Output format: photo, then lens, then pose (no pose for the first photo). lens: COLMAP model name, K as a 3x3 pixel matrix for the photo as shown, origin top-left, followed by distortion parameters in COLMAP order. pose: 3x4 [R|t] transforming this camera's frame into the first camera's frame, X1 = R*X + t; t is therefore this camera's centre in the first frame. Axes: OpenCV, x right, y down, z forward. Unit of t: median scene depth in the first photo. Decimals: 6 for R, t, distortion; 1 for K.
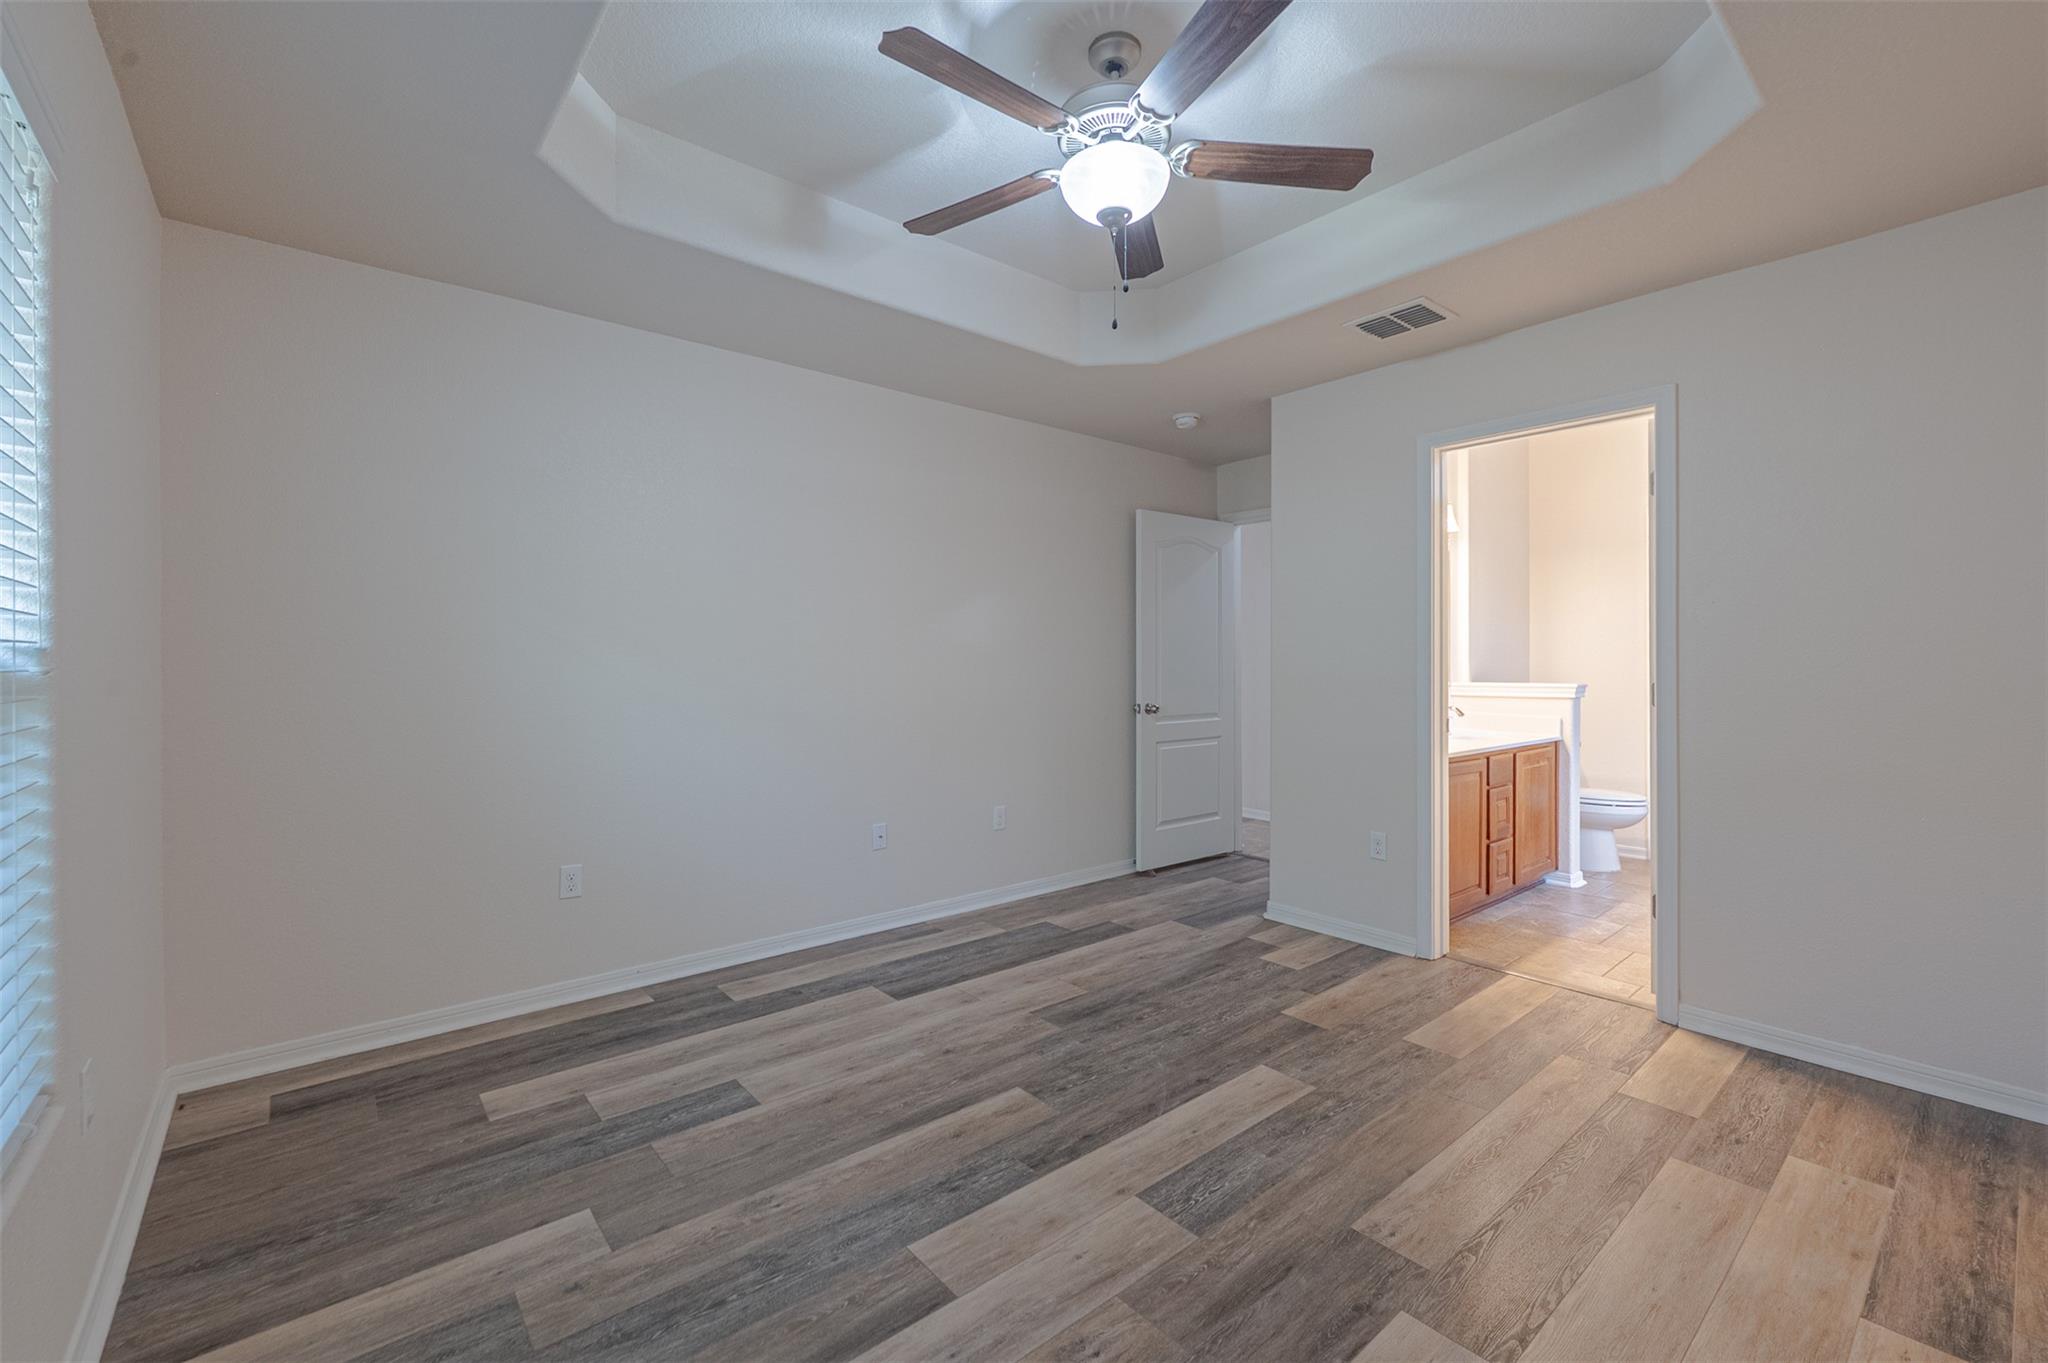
lens RADIAL K [[831.5, 0, 1037.3], [0, 831.5, 678.6], [0, 0, 1]] dist [-0.002978, -0.000042]
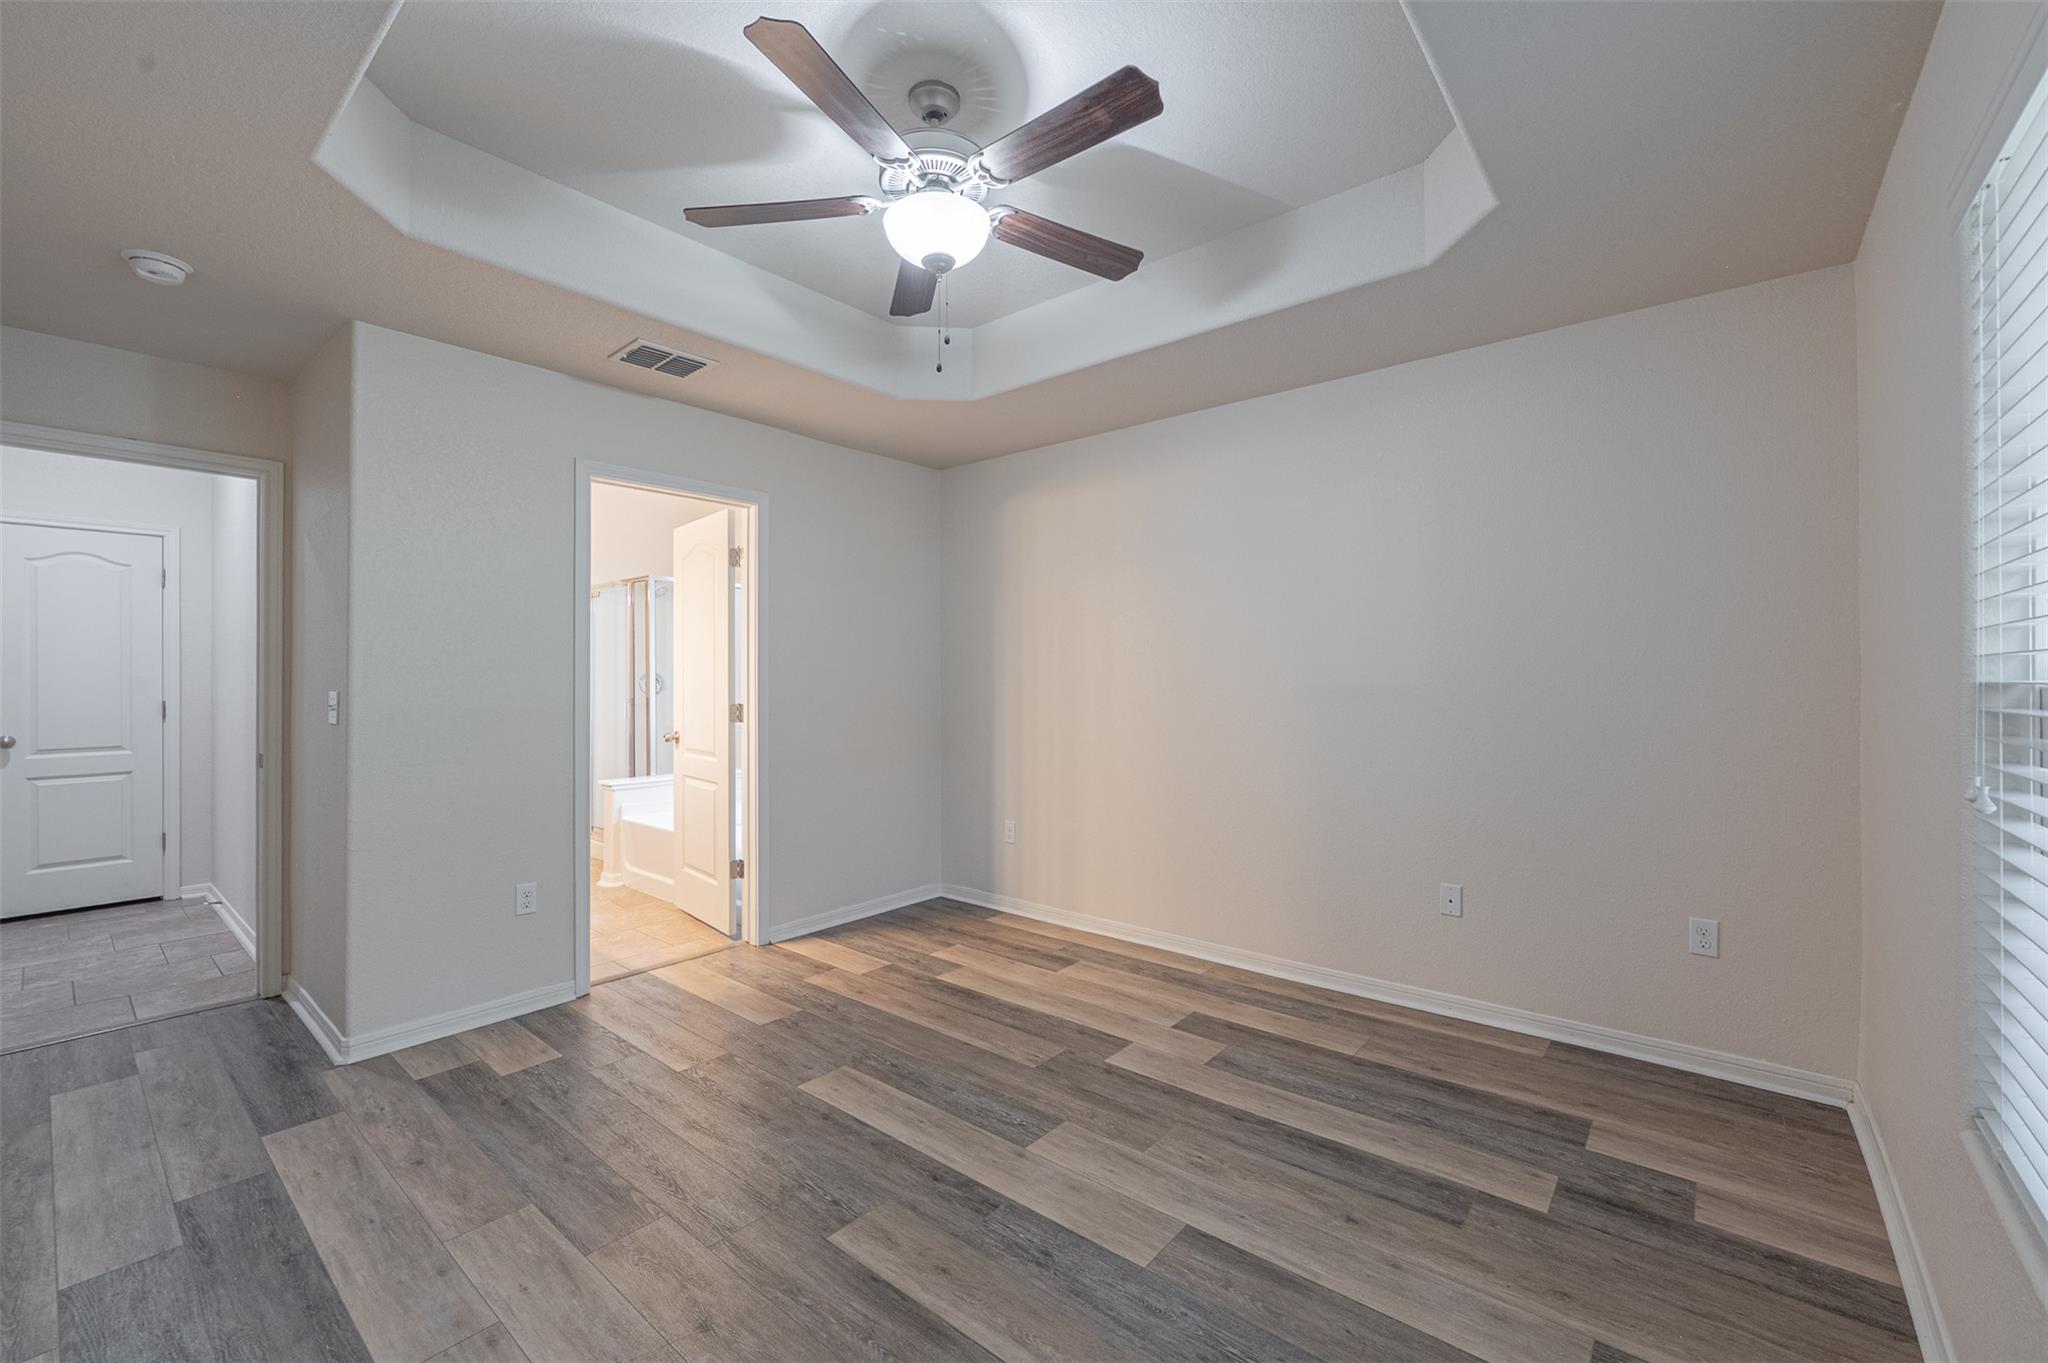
lens RADIAL K [[839.8, 0, 1014.7], [0, 839.8, 672.7], [0, 0, 1]] dist [-0.002384, -0.000457]
pose [[-0.151664, 0.009310, 0.988388, -0.760430], [0.024344, 0.999687, -0.005681, -0.025757], [-0.988132, 0.023200, -0.151843, 0.855282]]
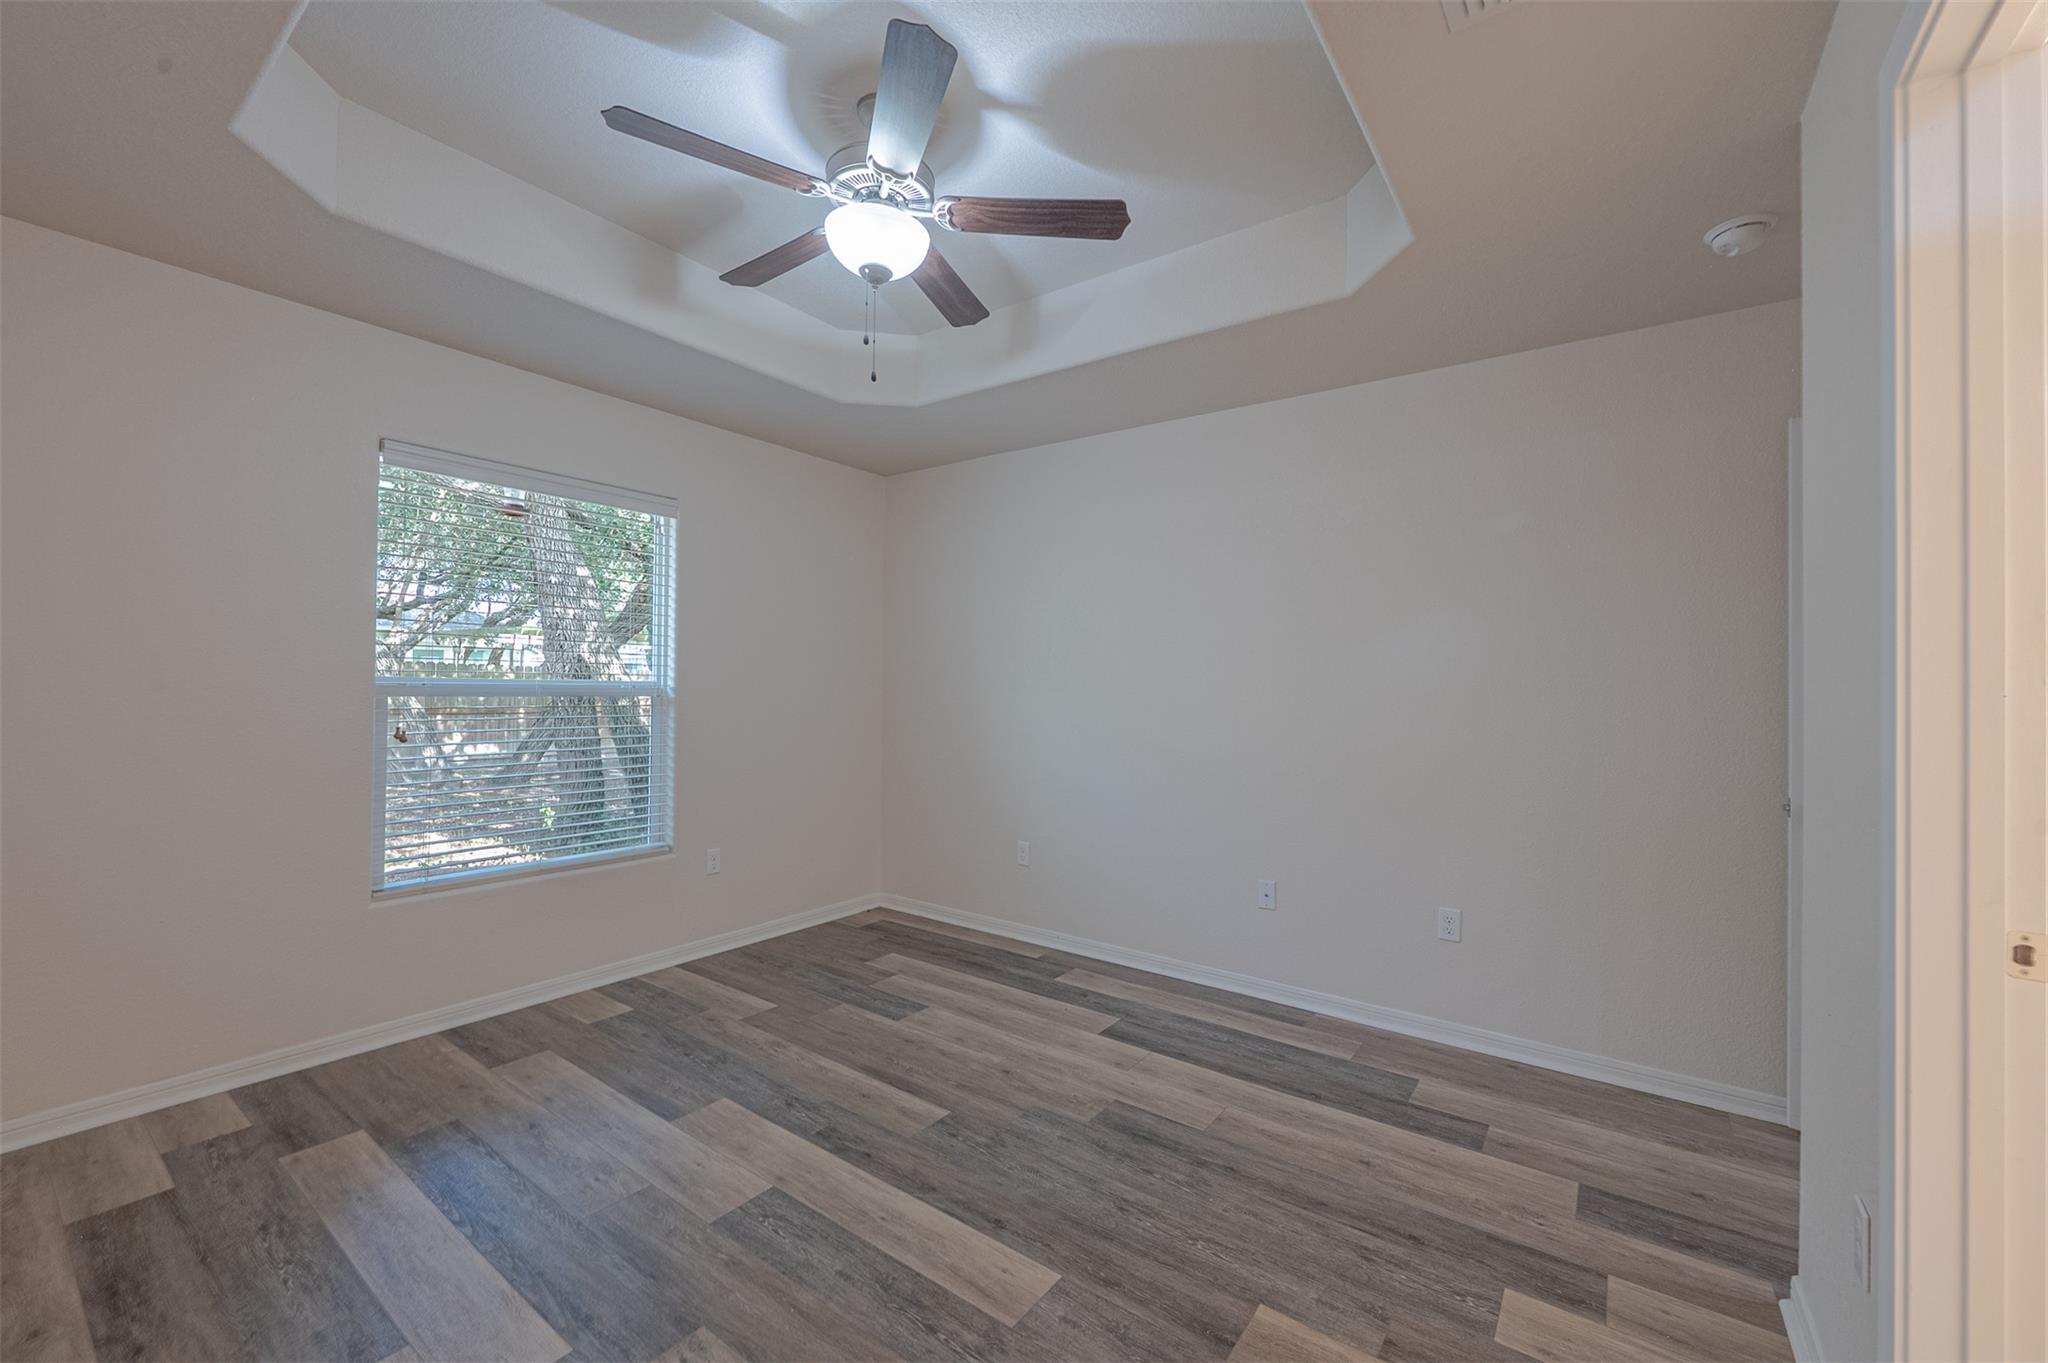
lens RADIAL K [[831.5, 0, 1037.3], [0, 831.5, 678.6], [0, 0, 1]] dist [-0.002978, -0.000042]
pose [[0.240924, -0.006261, -0.970524, 0.938302], [-0.034345, 0.999298, -0.014973, -0.039786], [0.969936, 0.036940, 0.240539, 0.763720]]
